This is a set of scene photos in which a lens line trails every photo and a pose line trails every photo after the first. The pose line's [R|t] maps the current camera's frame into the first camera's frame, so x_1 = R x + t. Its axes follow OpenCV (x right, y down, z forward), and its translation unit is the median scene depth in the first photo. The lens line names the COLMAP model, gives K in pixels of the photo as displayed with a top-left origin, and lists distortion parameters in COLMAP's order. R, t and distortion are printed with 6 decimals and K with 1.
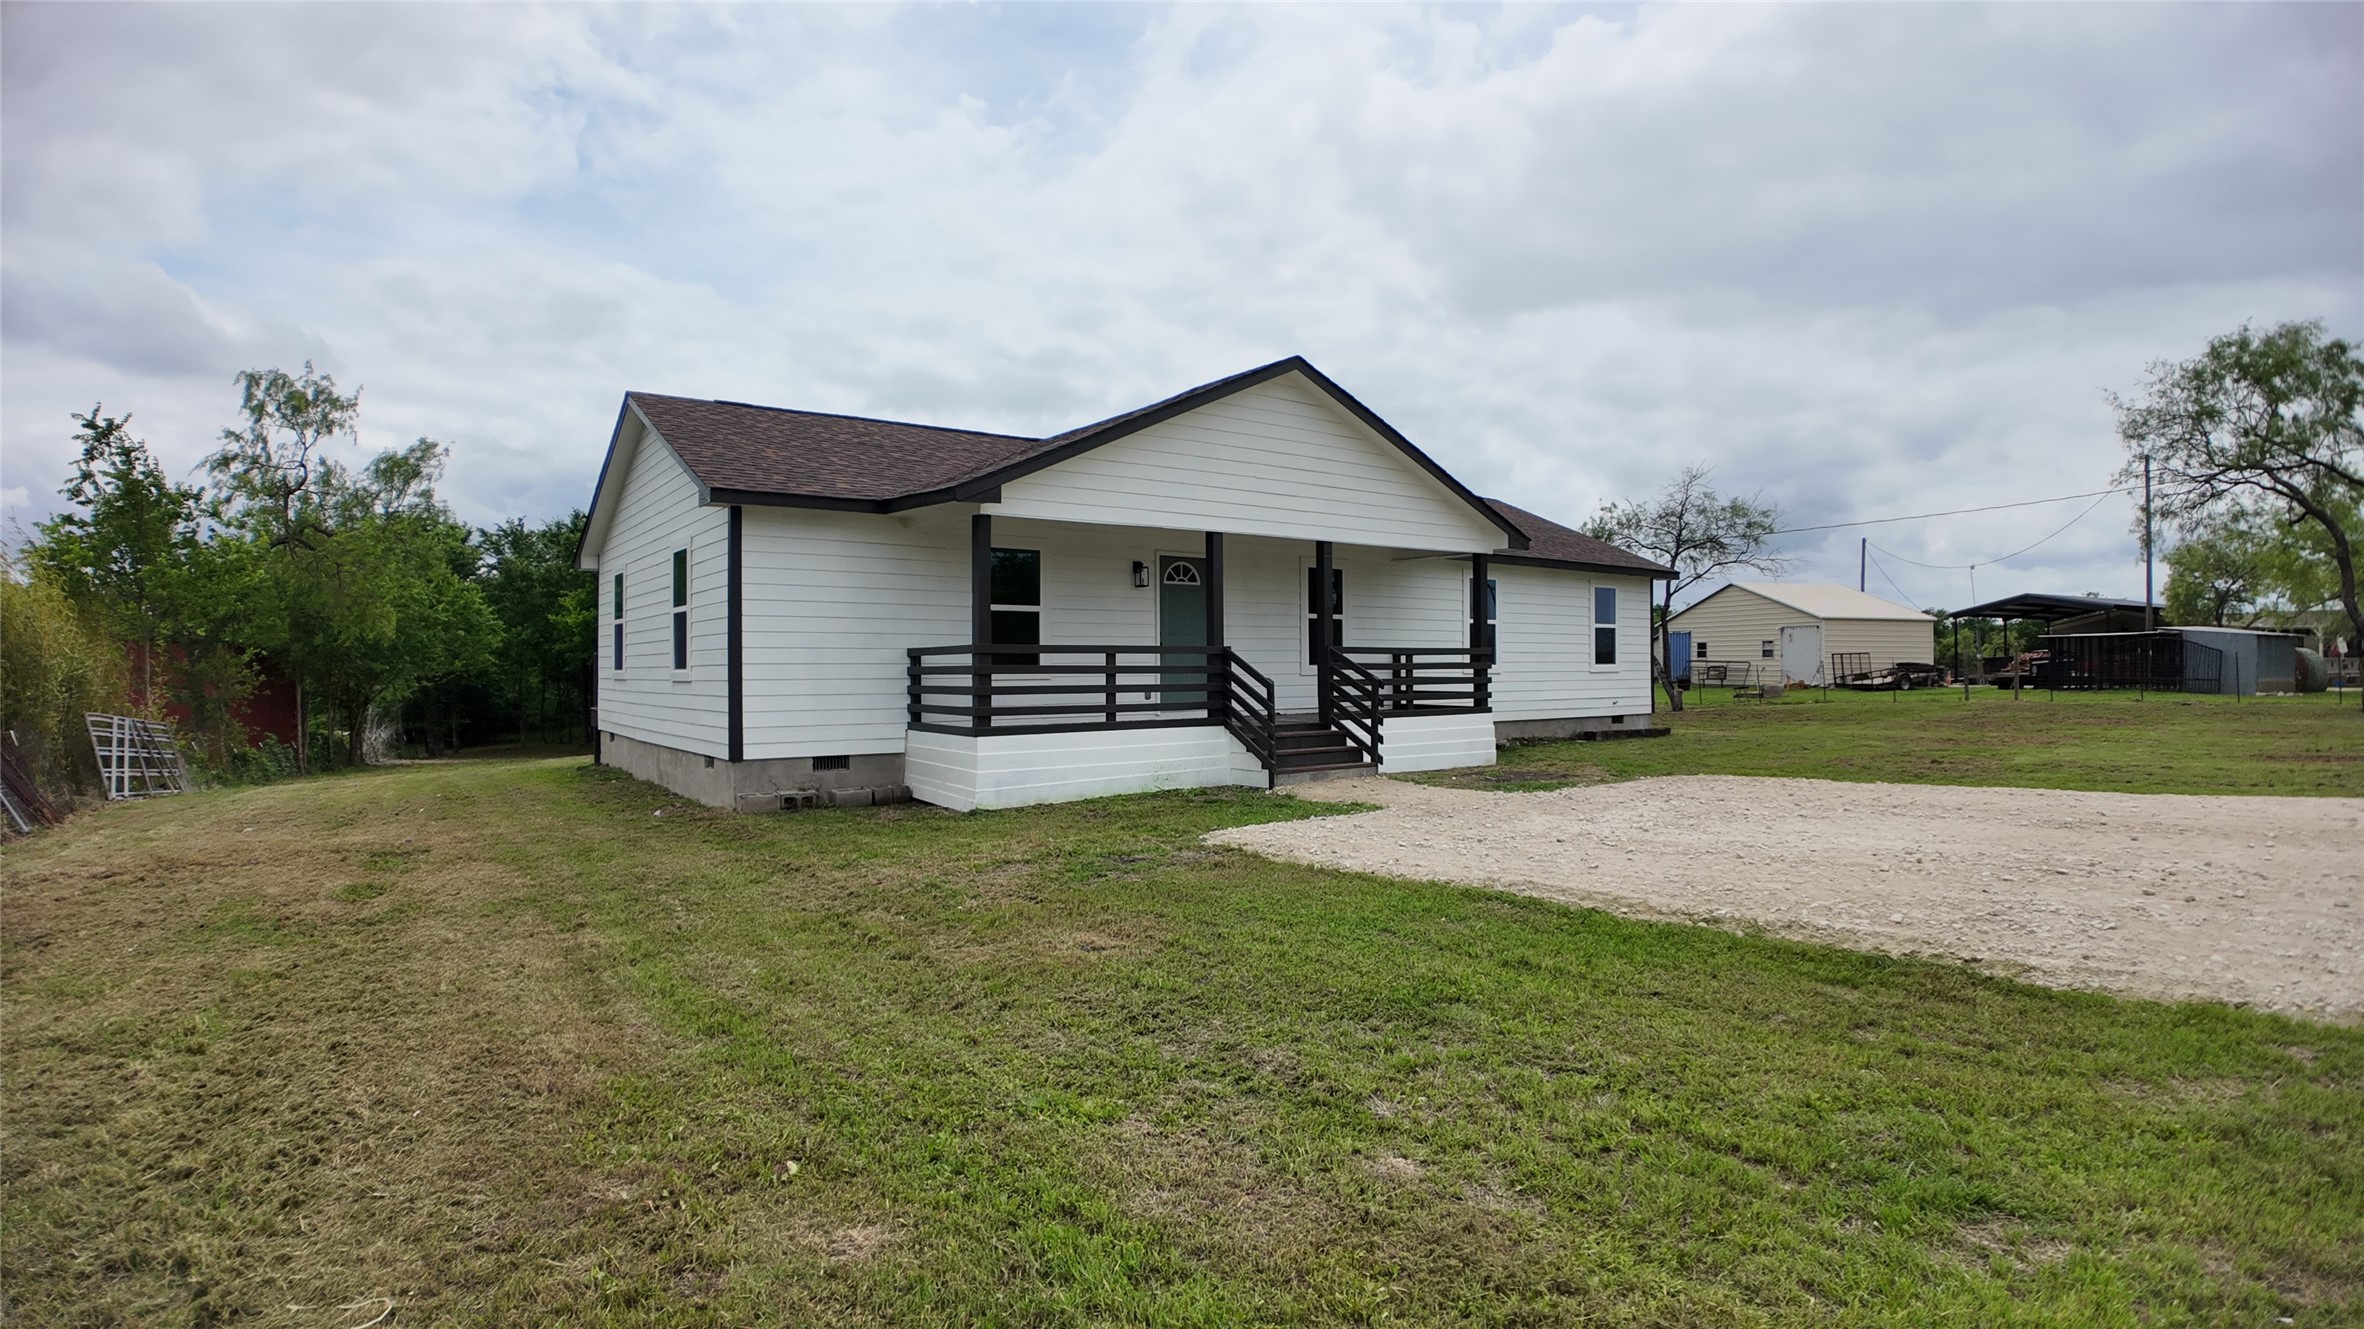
lens RADIAL K [[1190.1, 0, 1182.0], [0, 1190.1, 664.5], [0, 0, 1]] dist [-0.112460, 0.000993]
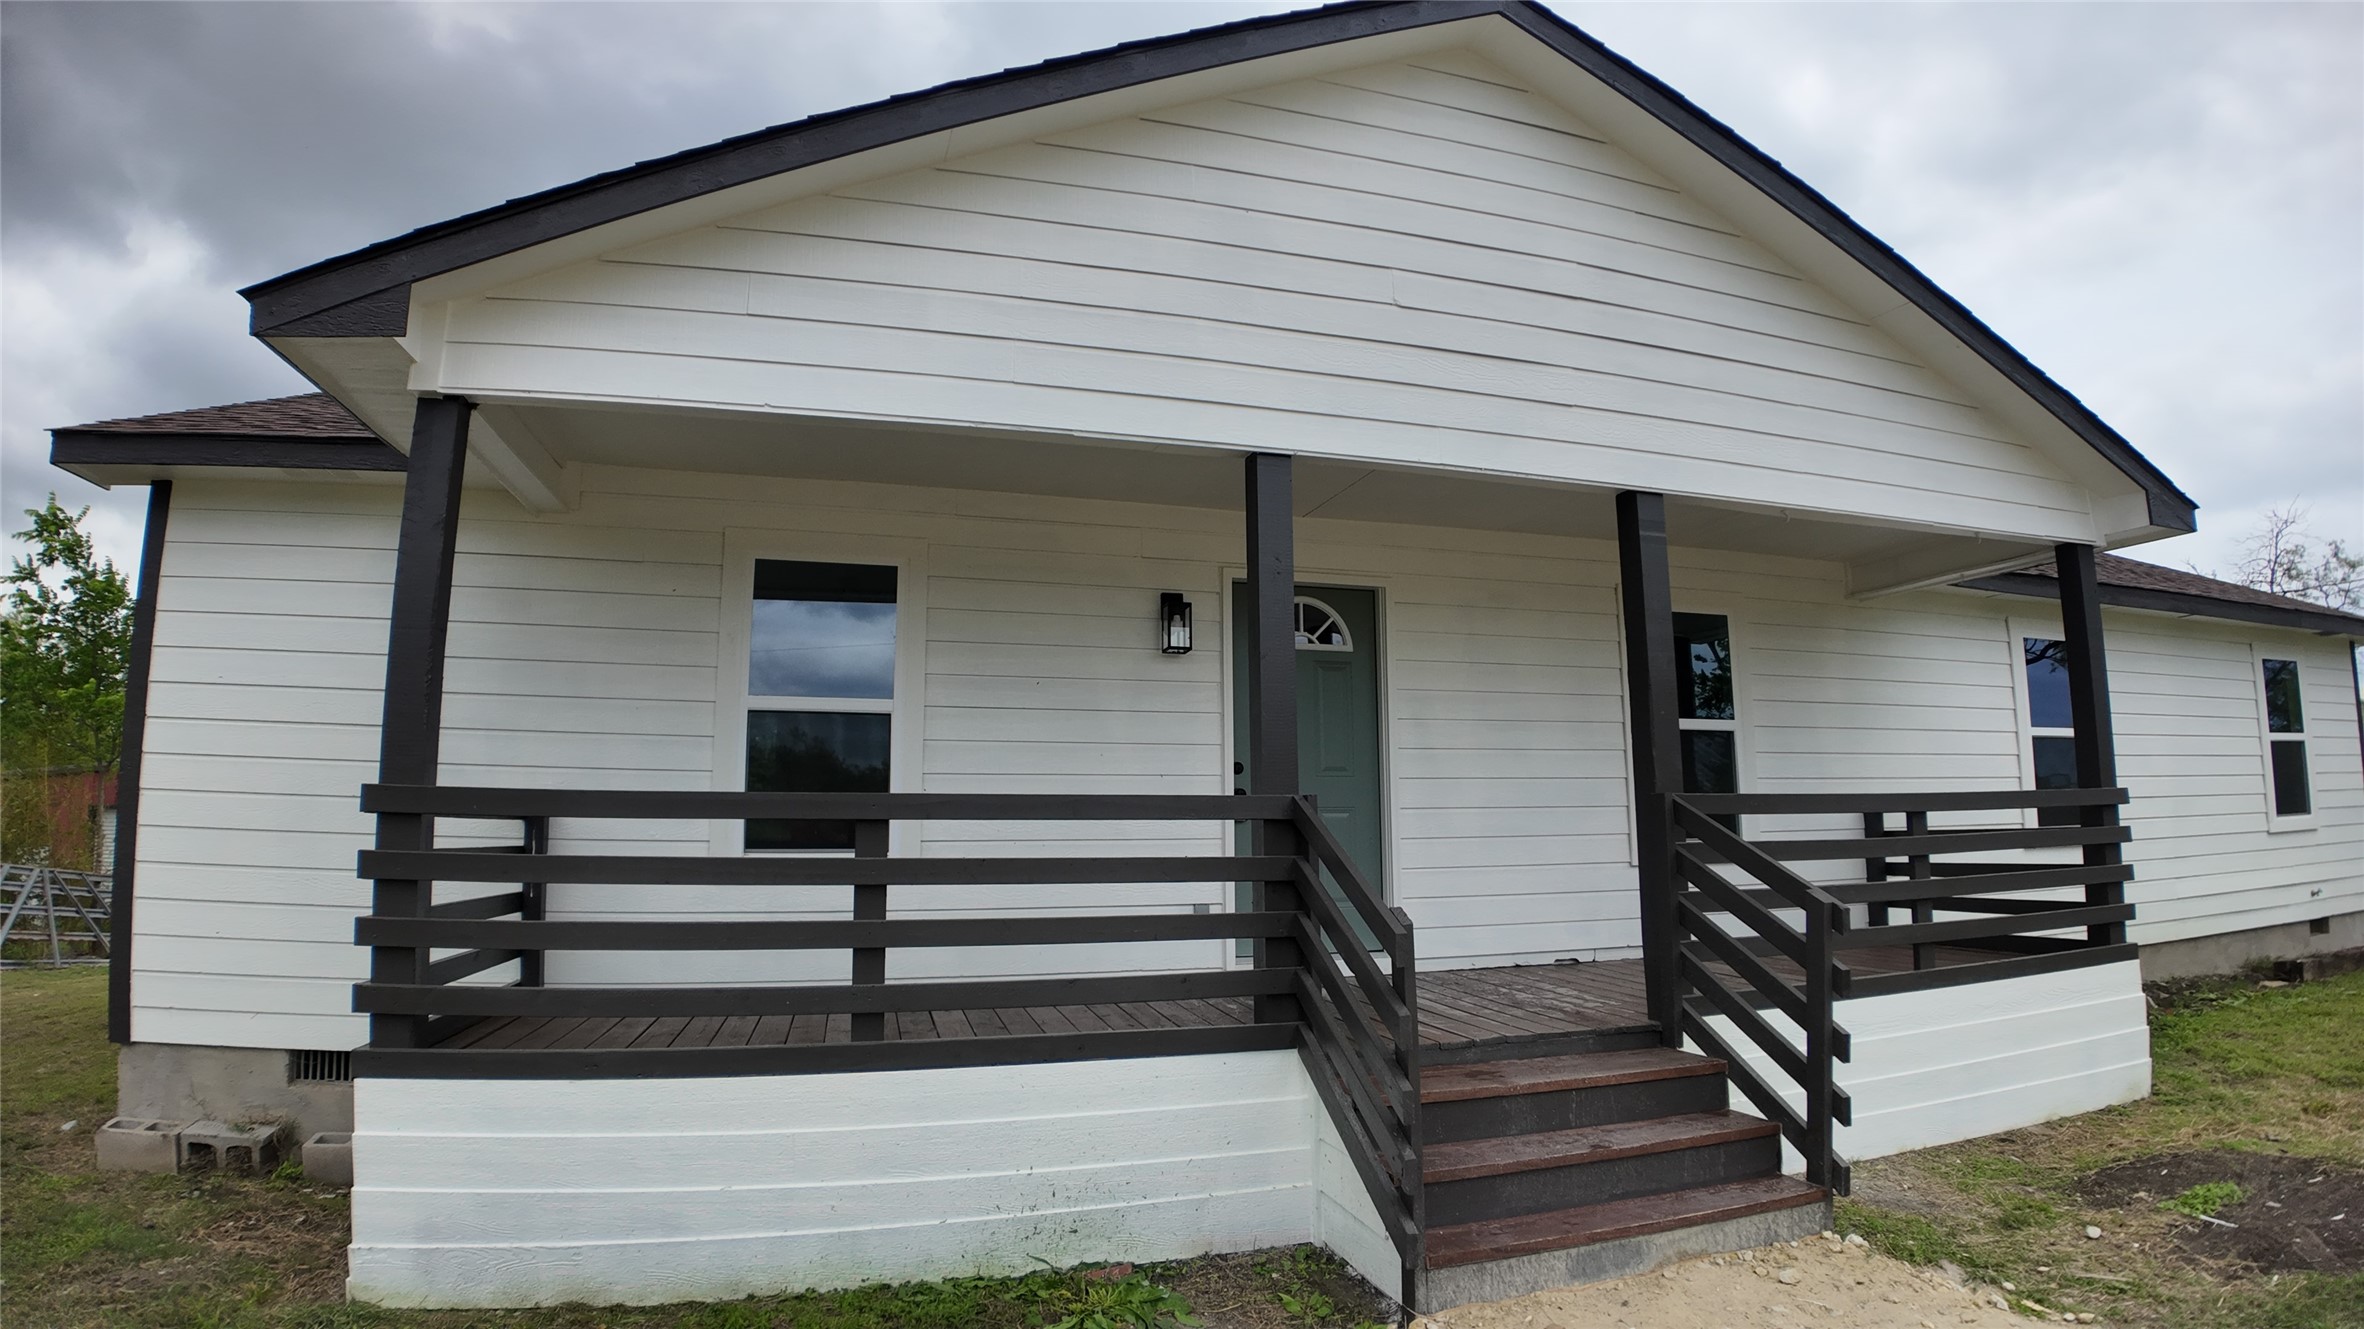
lens RADIAL K [[1190.1, 0, 1182.0], [0, 1190.1, 664.5], [0, 0, 1]] dist [-0.112460, 0.000993]
pose [[0.939746, -0.047519, -0.338554, 0.109295], [0.001037, 0.990685, -0.136172, -0.006477], [0.341871, 0.127616, 0.931042, 0.646783]]
